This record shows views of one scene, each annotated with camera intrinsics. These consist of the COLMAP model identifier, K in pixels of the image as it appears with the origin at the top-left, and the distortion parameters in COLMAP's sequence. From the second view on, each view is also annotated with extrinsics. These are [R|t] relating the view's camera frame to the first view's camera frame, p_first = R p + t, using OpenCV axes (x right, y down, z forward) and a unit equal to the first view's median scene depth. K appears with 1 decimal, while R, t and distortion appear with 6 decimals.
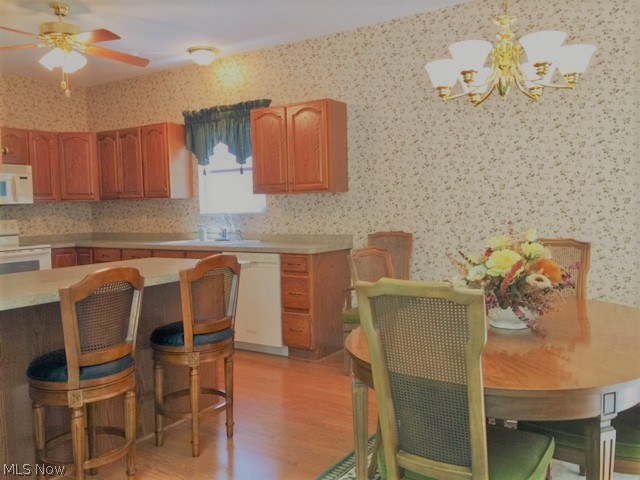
lens RADIAL K [[552.1, 0, 325.8], [0, 552.1, 233.8], [0, 0, 1]] dist [0.091205, -0.123980]
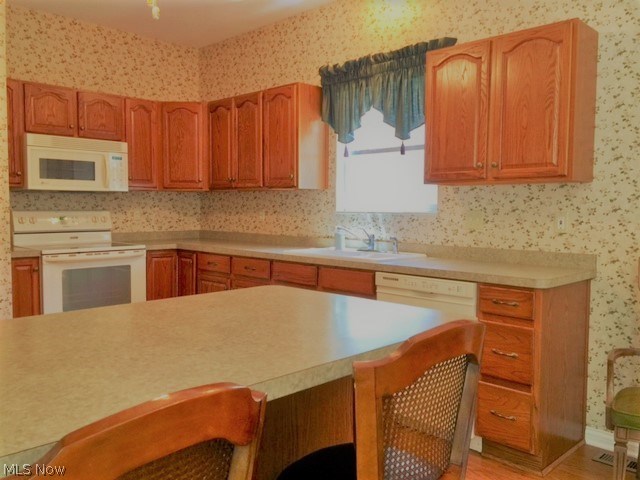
lens RADIAL K [[552.1, 0, 323.2], [0, 552.1, 241.9], [0, 0, 1]] dist [0.091205, -0.123980]
pose [[0.979253, 0.043399, -0.197940, -0.102567], [-0.040091, 0.998982, 0.020691, -0.011209], [0.198636, -0.012326, 0.979996, 0.302483]]
